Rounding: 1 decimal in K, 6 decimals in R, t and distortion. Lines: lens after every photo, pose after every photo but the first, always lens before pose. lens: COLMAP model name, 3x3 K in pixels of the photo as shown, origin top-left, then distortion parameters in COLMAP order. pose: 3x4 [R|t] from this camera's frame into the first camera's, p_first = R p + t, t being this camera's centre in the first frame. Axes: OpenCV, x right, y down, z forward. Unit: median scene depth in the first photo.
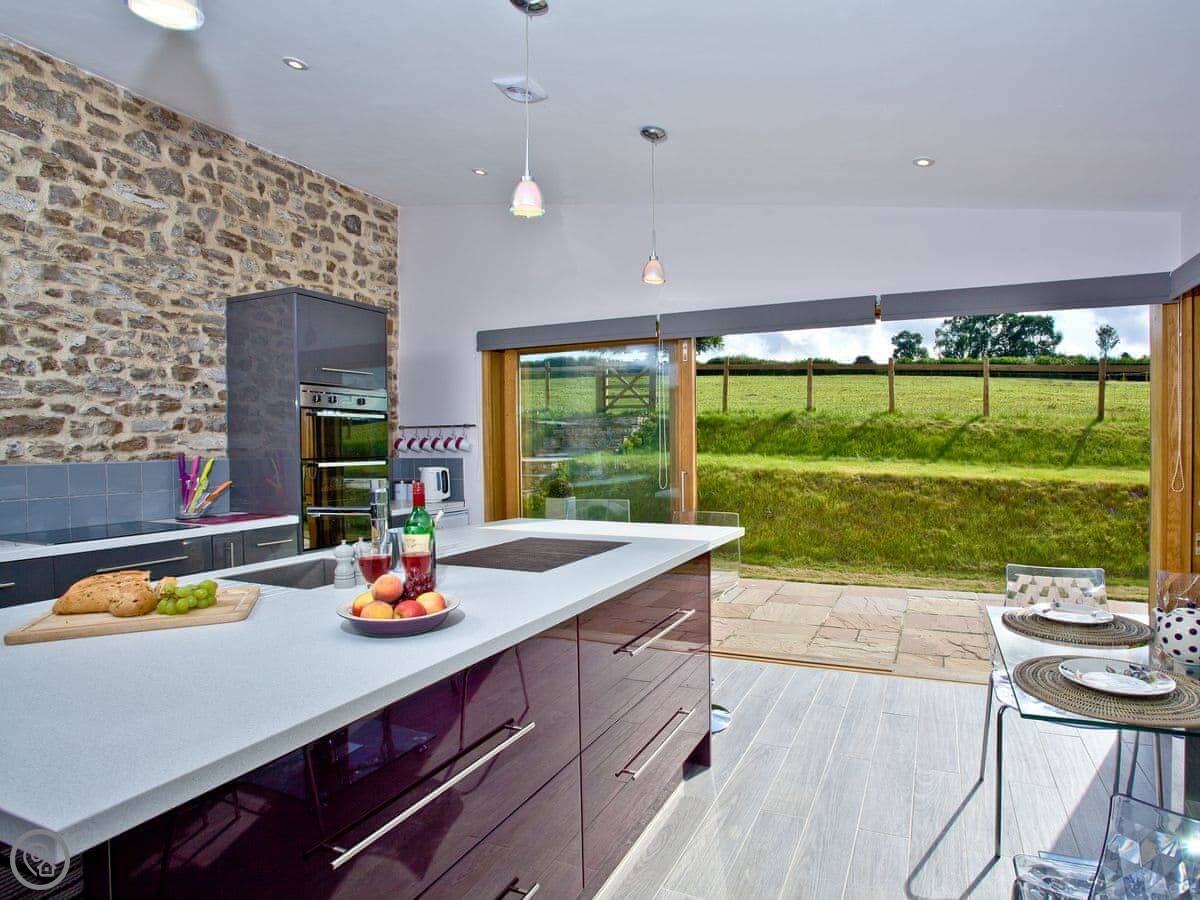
lens RADIAL K [[733.5, 0, 570.3], [0, 733.5, 446.4], [0, 0, 1]] dist [-0.024260, 0.002717]
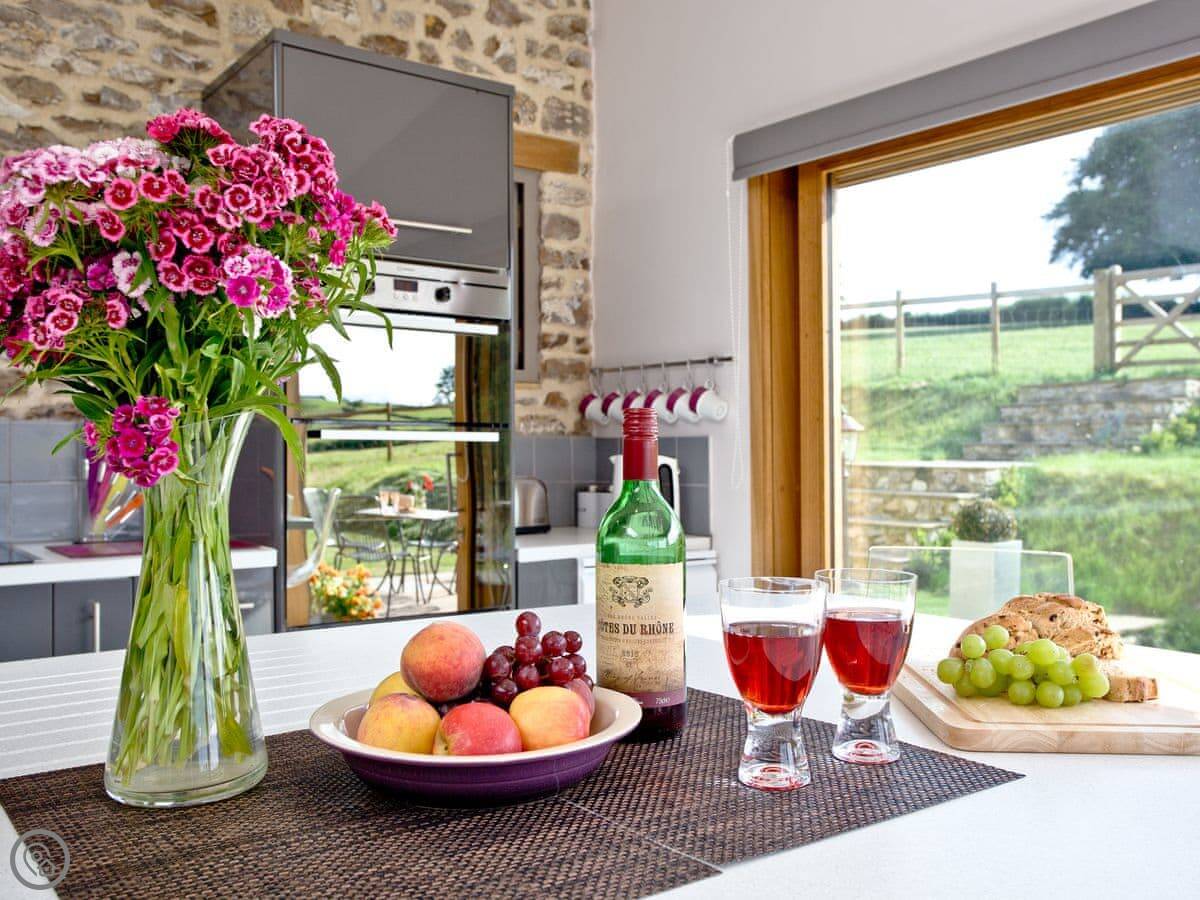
lens RADIAL K [[1040.4, 0, 636.7], [0, 1040.4, 432.3], [0, 0, 1]] dist [-0.041928, 0.097216]
pose [[0.915662, 0.007481, -0.401879, 0.075266], [-0.019608, 0.999468, -0.026071, 0.037394], [0.401470, 0.031752, 0.915322, 0.517210]]
